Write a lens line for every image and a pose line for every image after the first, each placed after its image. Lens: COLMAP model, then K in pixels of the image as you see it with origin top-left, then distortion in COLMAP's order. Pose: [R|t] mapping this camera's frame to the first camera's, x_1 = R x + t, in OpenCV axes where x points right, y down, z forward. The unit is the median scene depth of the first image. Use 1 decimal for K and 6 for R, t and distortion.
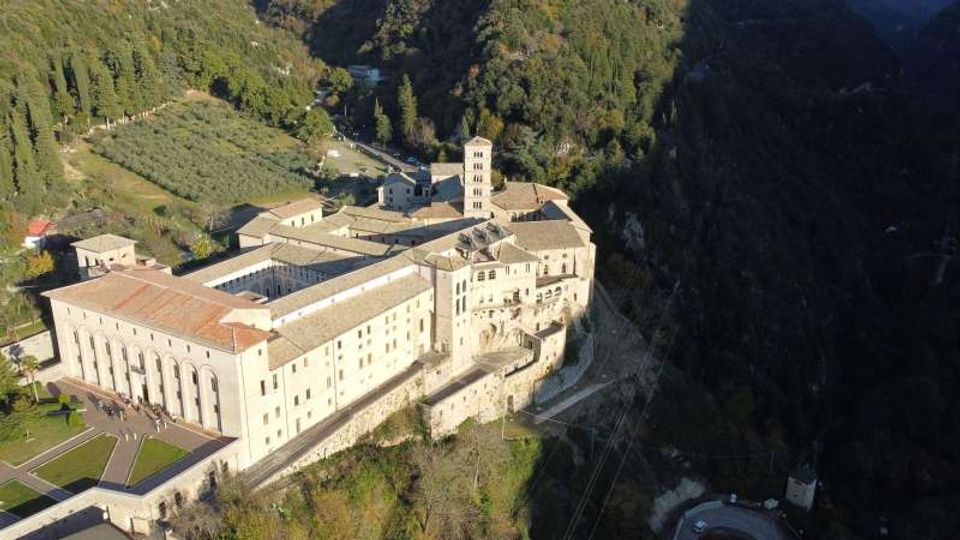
lens RADIAL K [[723.3, 0, 478.3], [0, 723.3, 266.4], [0, 0, 1]] dist [0.002674, -0.004369]
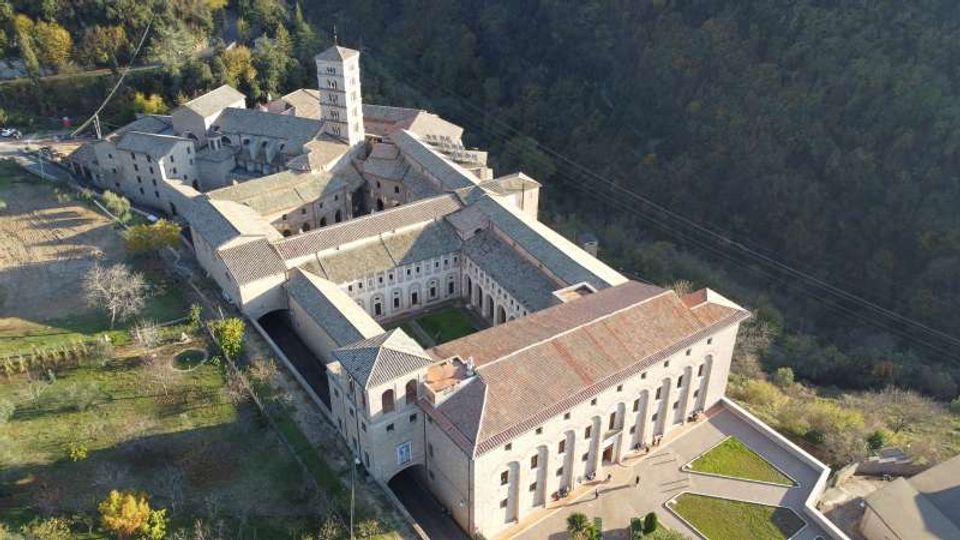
lens RADIAL K [[723.3, 0, 478.3], [0, 723.3, 266.4], [0, 0, 1]] dist [0.002674, -0.004369]
pose [[0.422398, -0.472807, 0.773327, -0.714287], [0.284632, 0.879207, 0.382073, -0.238773], [-0.860561, 0.058727, 0.505951, 0.490009]]
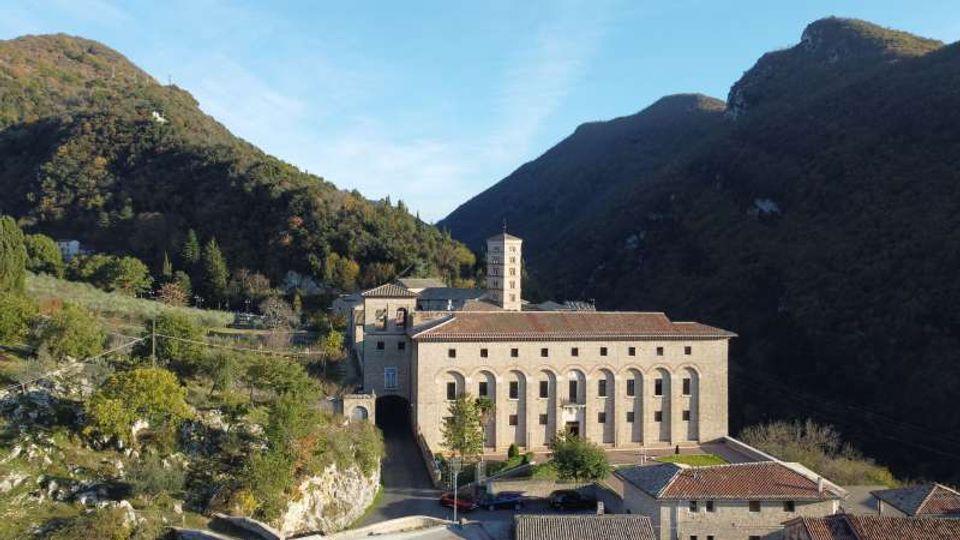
lens RADIAL K [[723.3, 0, 478.3], [0, 723.3, 266.4], [0, 0, 1]] dist [0.002674, -0.004369]
pose [[0.772222, -0.007903, 0.635304, -0.745116], [0.203918, 0.950105, -0.236046, 0.115475], [-0.601740, 0.311830, 0.735304, 0.267780]]
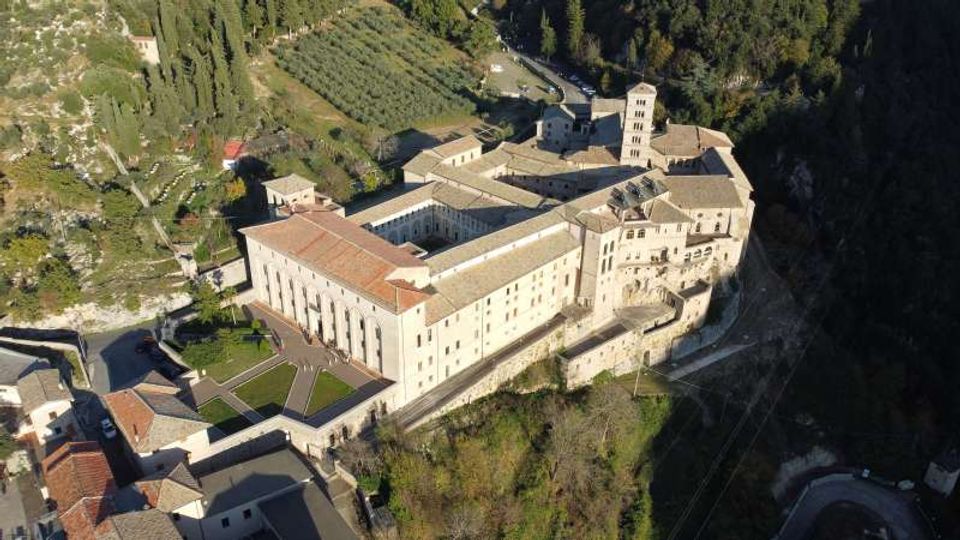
lens RADIAL K [[723.3, 0, 478.3], [0, 723.3, 266.4], [0, 0, 1]] dist [0.002674, -0.004369]
pose [[0.975279, 0.100764, -0.196668, 0.000159], [-0.067855, 0.983546, 0.167431, -0.089055], [0.210303, -0.149947, 0.966069, -0.028523]]
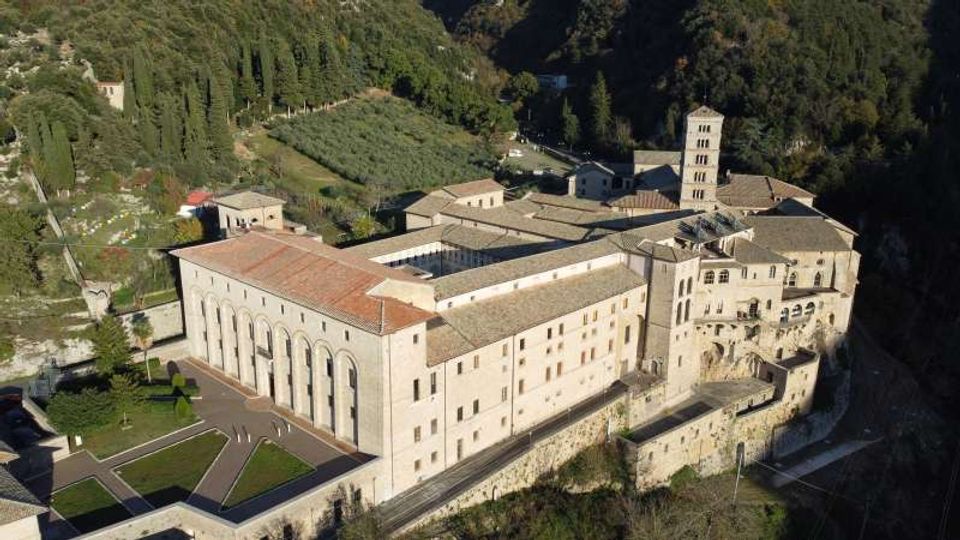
lens RADIAL K [[723.3, 0, 478.3], [0, 723.3, 266.4], [0, 0, 1]] dist [0.002674, -0.004369]
pose [[0.971904, 0.058080, -0.228098, -0.052800], [-0.069451, 0.996695, -0.042138, 0.046184], [0.224897, 0.056796, 0.972726, 0.199977]]
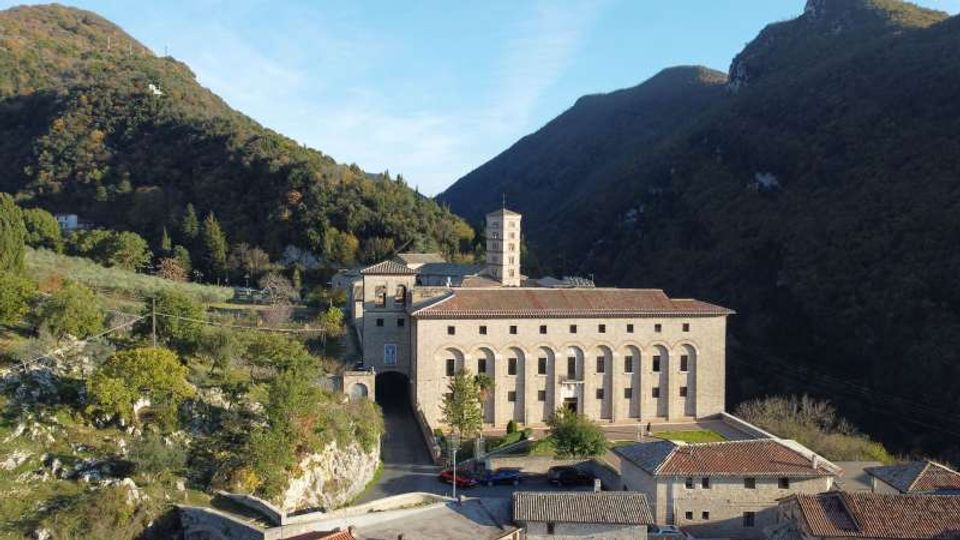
lens RADIAL K [[723.3, 0, 478.3], [0, 723.3, 266.4], [0, 0, 1]] dist [0.002674, -0.004369]
pose [[0.771643, -0.030980, 0.635301, -0.745219], [0.203638, 0.958273, -0.200611, 0.112520], [-0.602576, 0.284172, 0.745754, 0.266213]]
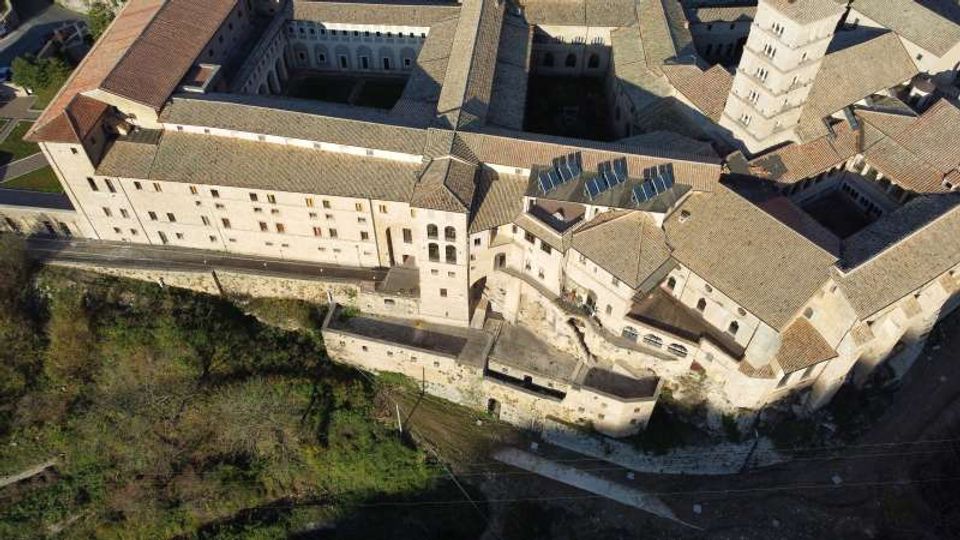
lens RADIAL K [[723.3, 0, 478.3], [0, 723.3, 266.4], [0, 0, 1]] dist [0.002674, -0.004369]
pose [[0.406287, 0.691763, -0.596987, 0.320825], [-0.289825, 0.717166, 0.633778, -0.297633], [0.866564, -0.084474, 0.491866, 0.617756]]
